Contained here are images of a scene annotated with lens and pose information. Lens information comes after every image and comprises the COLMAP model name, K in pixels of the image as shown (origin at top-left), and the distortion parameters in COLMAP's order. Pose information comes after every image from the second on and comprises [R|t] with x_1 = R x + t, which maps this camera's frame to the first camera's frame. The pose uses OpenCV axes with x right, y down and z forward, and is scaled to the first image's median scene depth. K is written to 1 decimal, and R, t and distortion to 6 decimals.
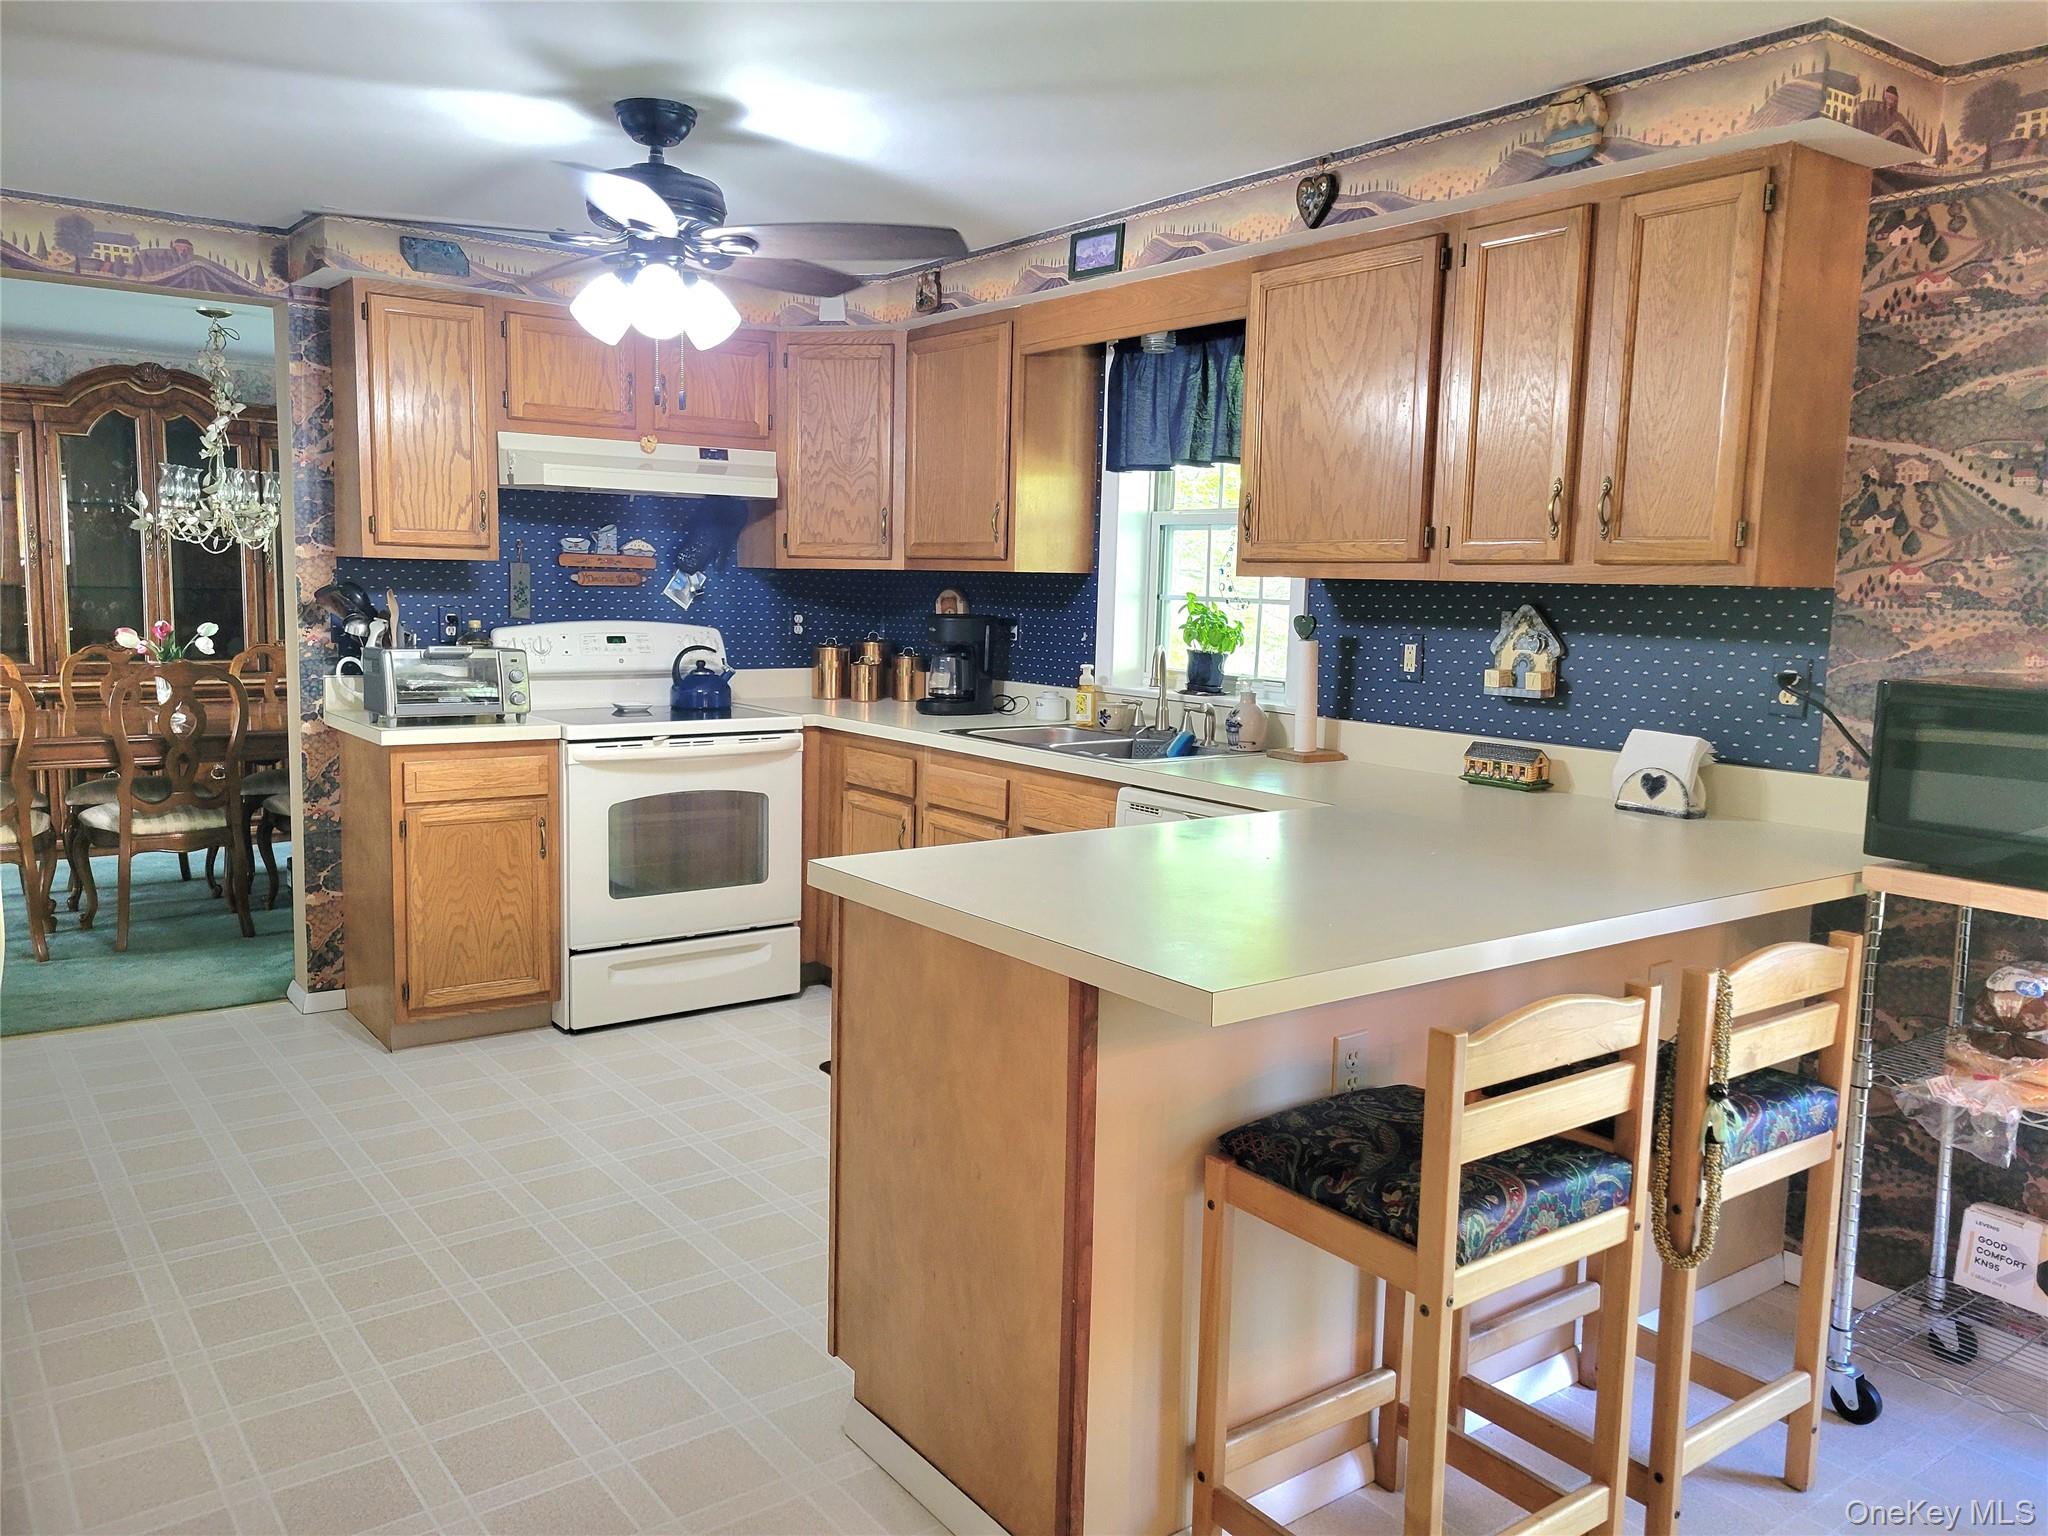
lens RADIAL K [[1551.3, 0, 1020.8], [0, 1551.3, 764.2], [0, 0, 1]] dist [0.013883, -0.006621]
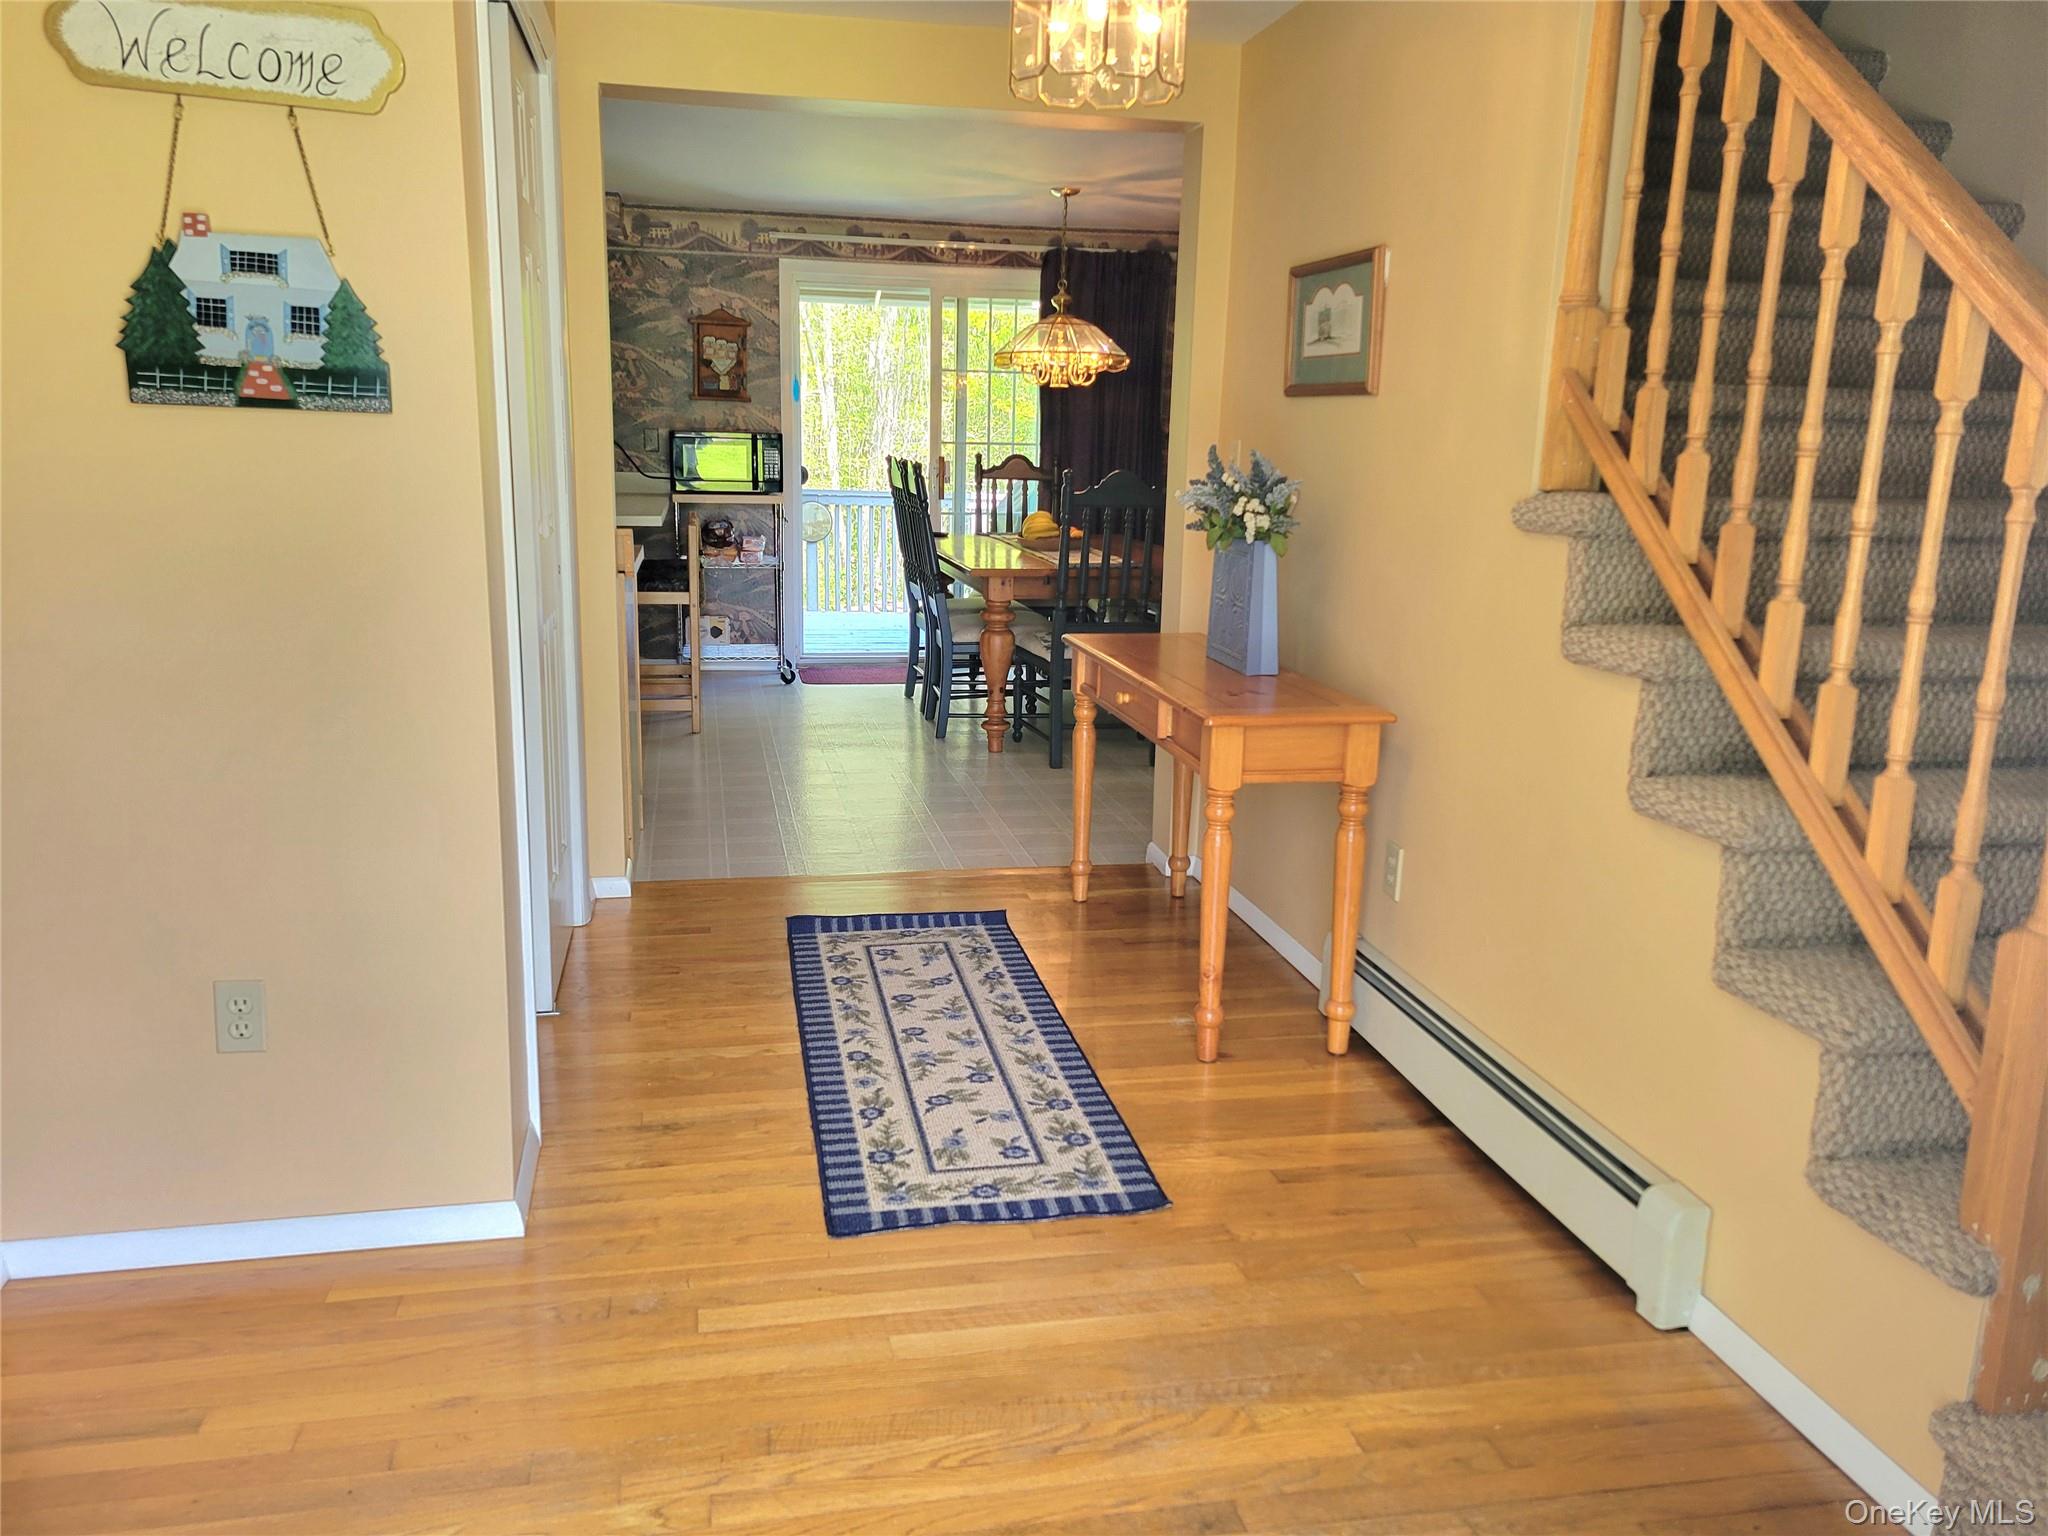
lens RADIAL K [[1551.3, 0, 1020.3], [0, 1551.3, 767.2], [0, 0, 1]] dist [0.013883, -0.006621]
pose [[0.415285, -0.208935, 0.885372, -1.707281], [0.094664, 0.977909, 0.186369, 0.075500], [-0.904752, 0.006417, 0.425890, -0.770198]]
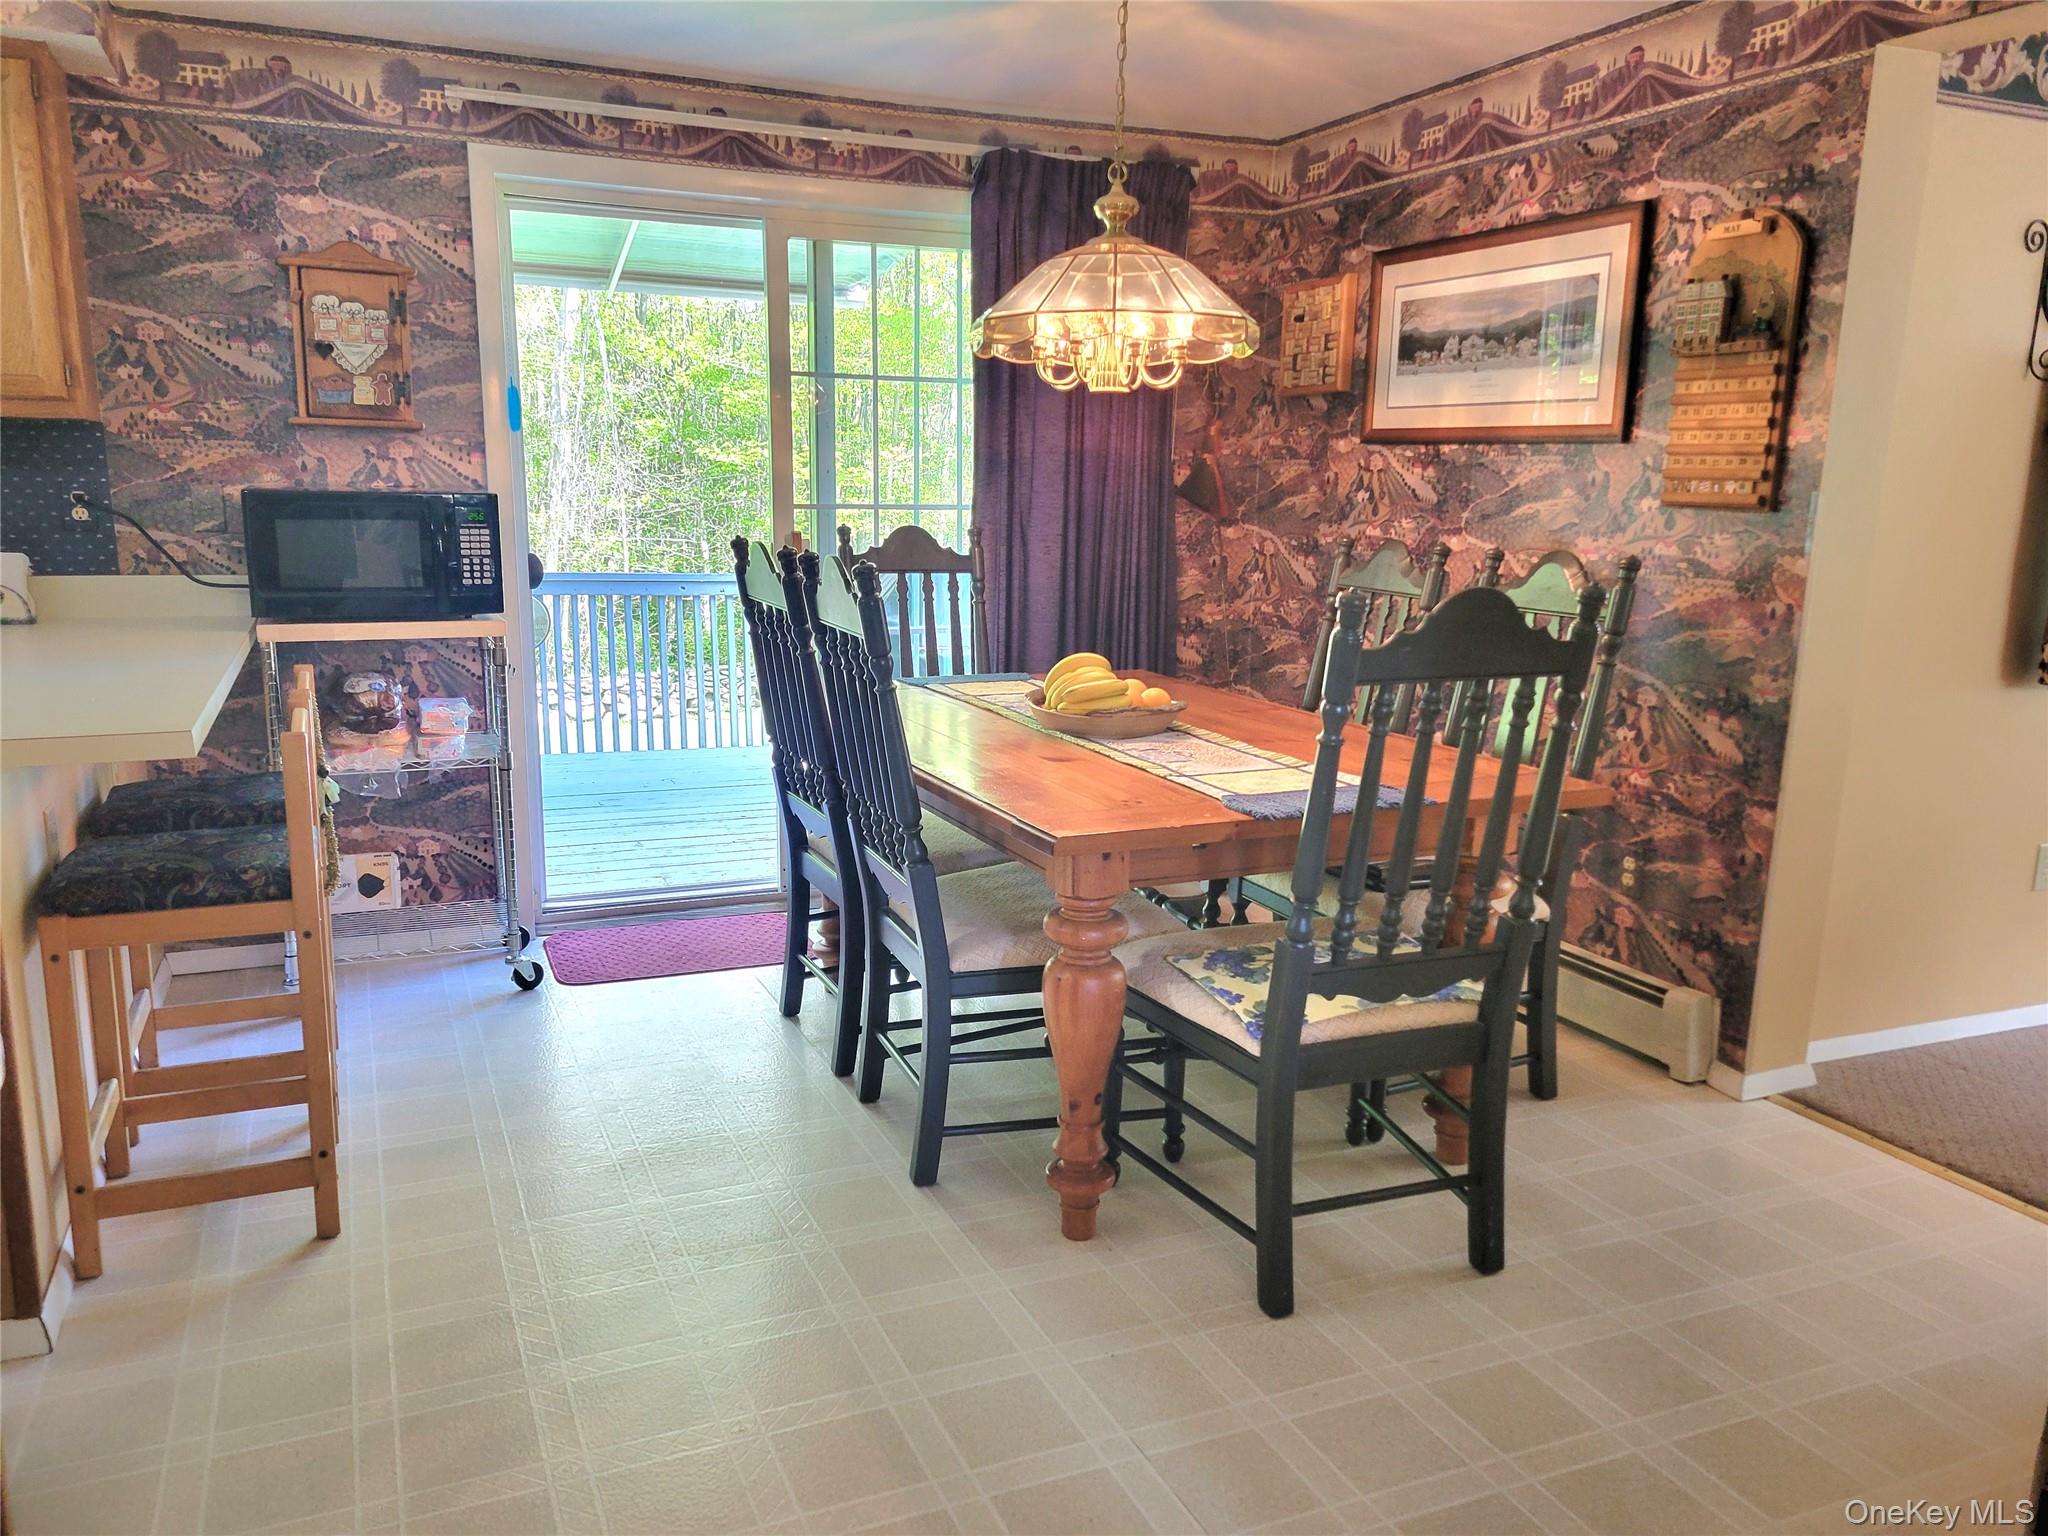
lens RADIAL K [[1551.3, 0, 1023.7], [0, 1551.3, 805.4], [0, 0, 1]] dist [0.013883, -0.006621]
pose [[0.218046, -0.218540, 0.951155, -0.592644], [0.105743, 0.974158, 0.199585, 0.014679], [-0.970193, 0.057060, 0.235520, 0.012372]]
